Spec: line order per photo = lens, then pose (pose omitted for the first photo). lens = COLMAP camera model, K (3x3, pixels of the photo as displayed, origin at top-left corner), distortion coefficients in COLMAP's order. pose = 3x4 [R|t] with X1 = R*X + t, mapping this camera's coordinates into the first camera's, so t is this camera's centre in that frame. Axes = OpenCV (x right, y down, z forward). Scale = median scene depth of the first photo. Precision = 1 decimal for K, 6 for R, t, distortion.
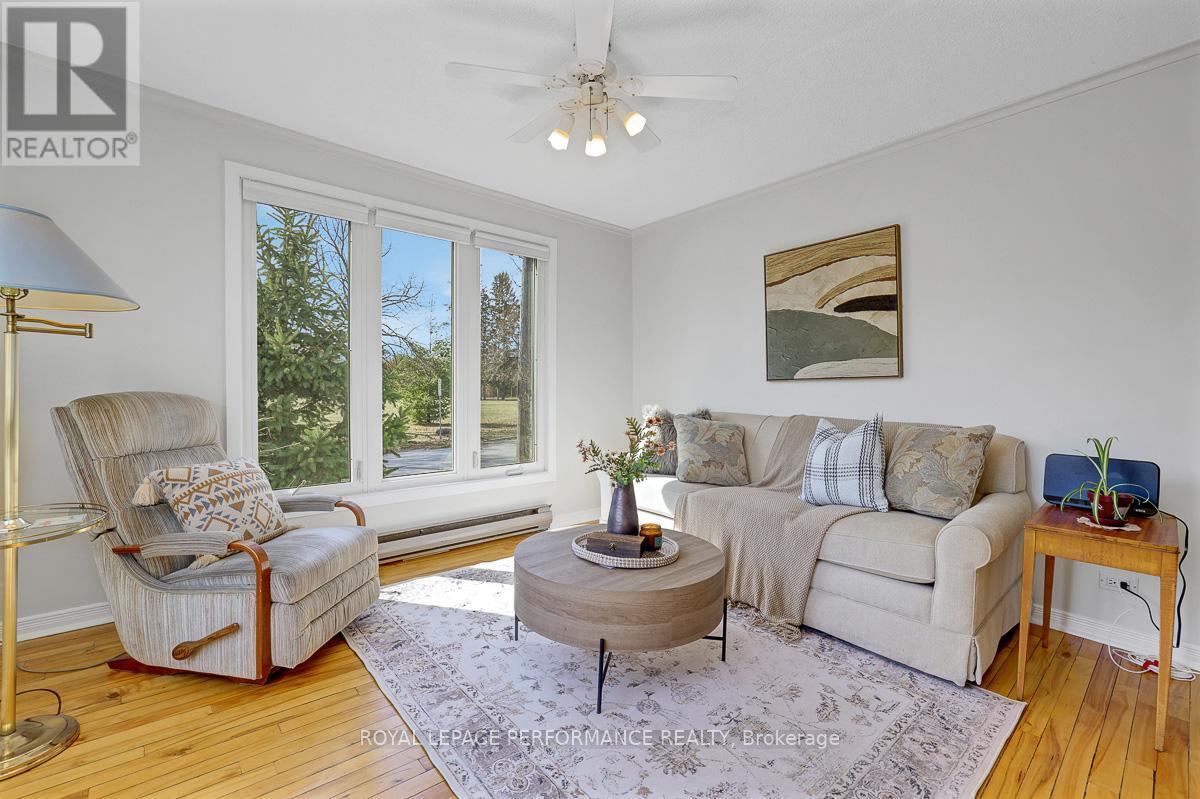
lens RADIAL K [[517.8, 0, 596.9], [0, 517.8, 401.4], [0, 0, 1]] dist [-0.031480, 0.000625]
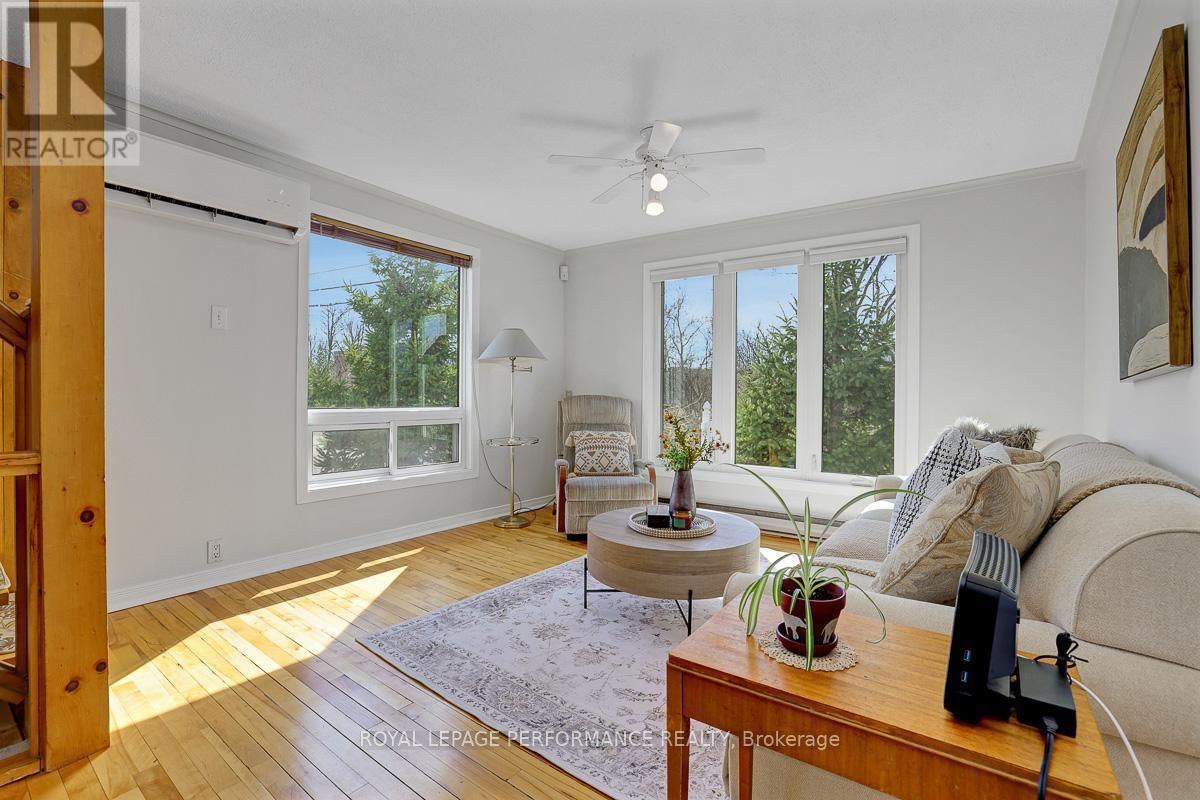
lens RADIAL K [[538.1, 0, 593.9], [0, 538.1, 394.5], [0, 0, 1]] dist [-0.038632, 0.007916]
pose [[0.201352, -0.004248, -0.979510, 1.042310], [-0.037199, 0.999236, -0.011980, 0.003280], [0.978812, 0.038849, 0.201040, 0.466587]]
